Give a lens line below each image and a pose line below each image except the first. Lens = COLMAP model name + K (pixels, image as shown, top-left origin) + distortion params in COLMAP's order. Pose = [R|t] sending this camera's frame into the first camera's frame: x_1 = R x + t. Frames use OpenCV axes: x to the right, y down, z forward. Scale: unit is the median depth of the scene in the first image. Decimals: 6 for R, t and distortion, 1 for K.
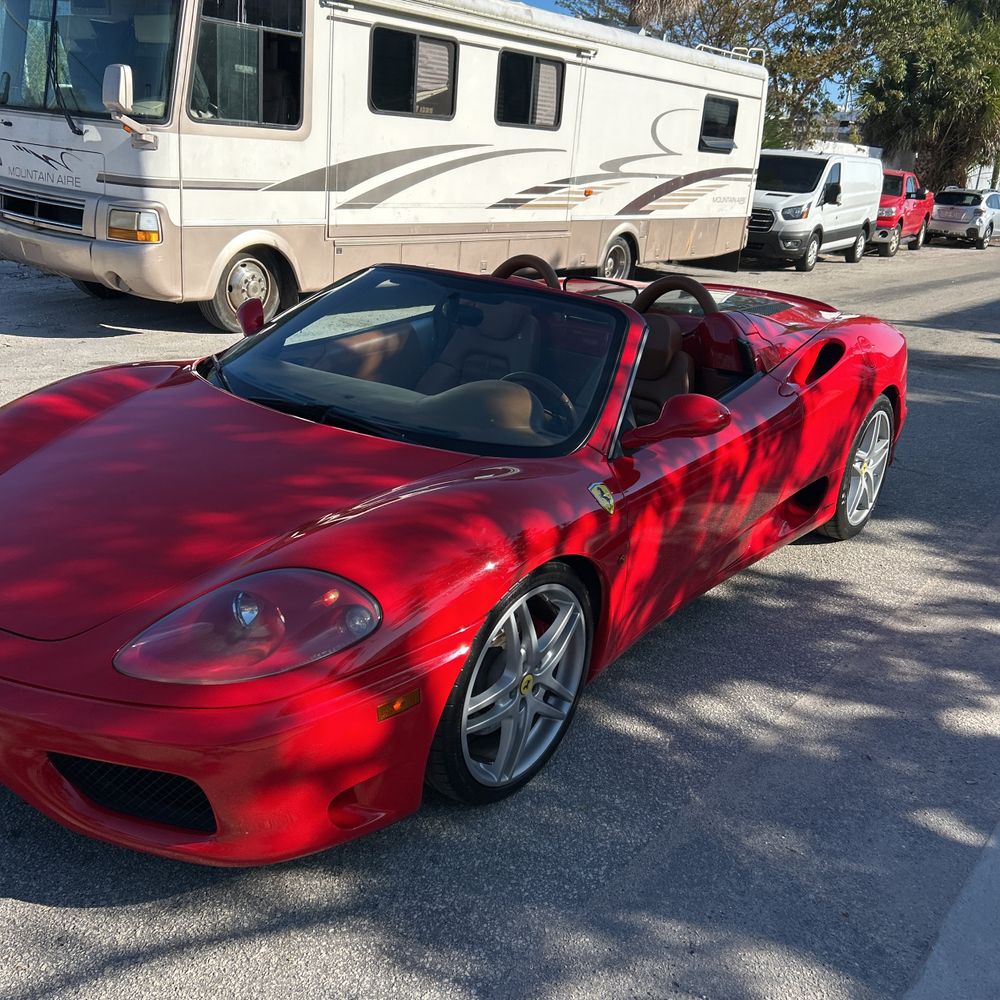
lens RADIAL K [[1001.1, 0, 500.0], [0, 1001.1, 500.0], [0, 0, 1]] dist [0.018765, -0.014300]
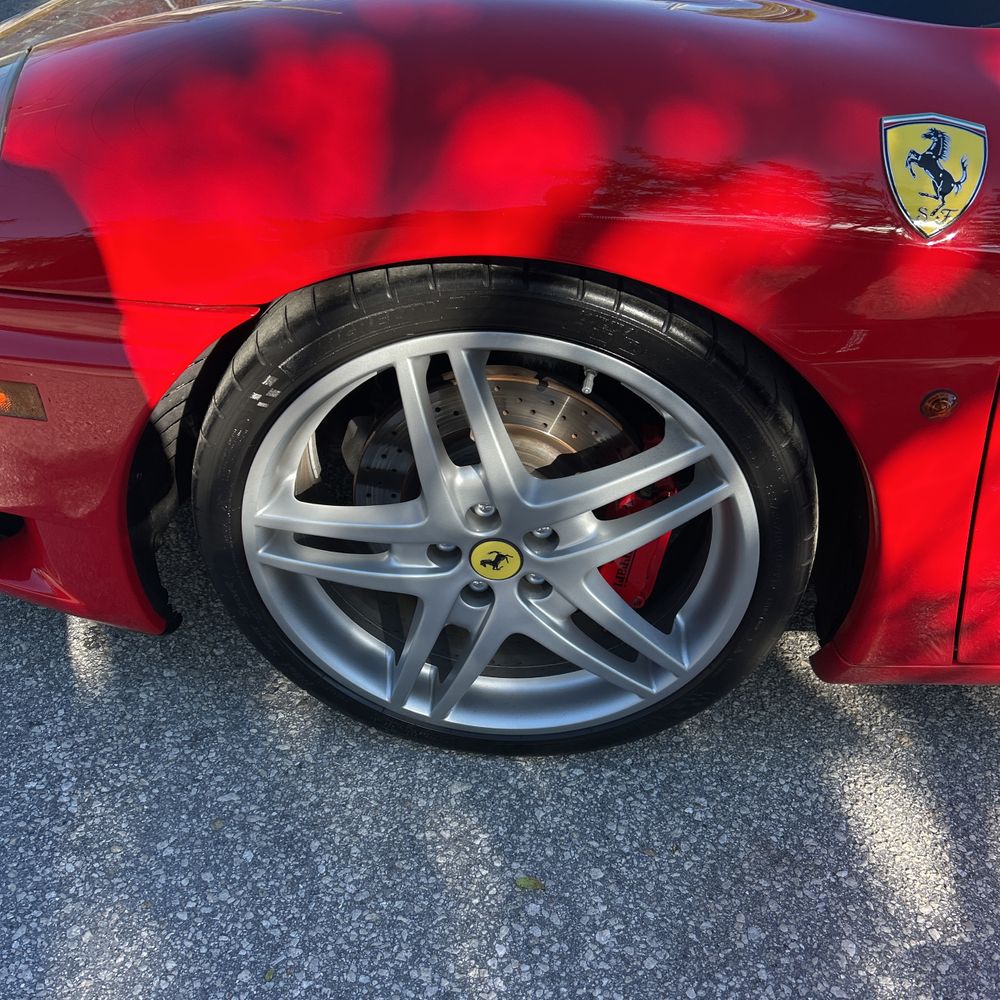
lens RADIAL K [[995.2, 0, 482.4], [0, 995.2, 498.9], [0, 0, 1]] dist [0.021531, -0.026085]
pose [[0.541432, 0.463655, -0.701339, 0.087392], [-0.279610, 0.886006, 0.369880, 0.003099], [0.792887, -0.004163, 0.609355, 0.216201]]
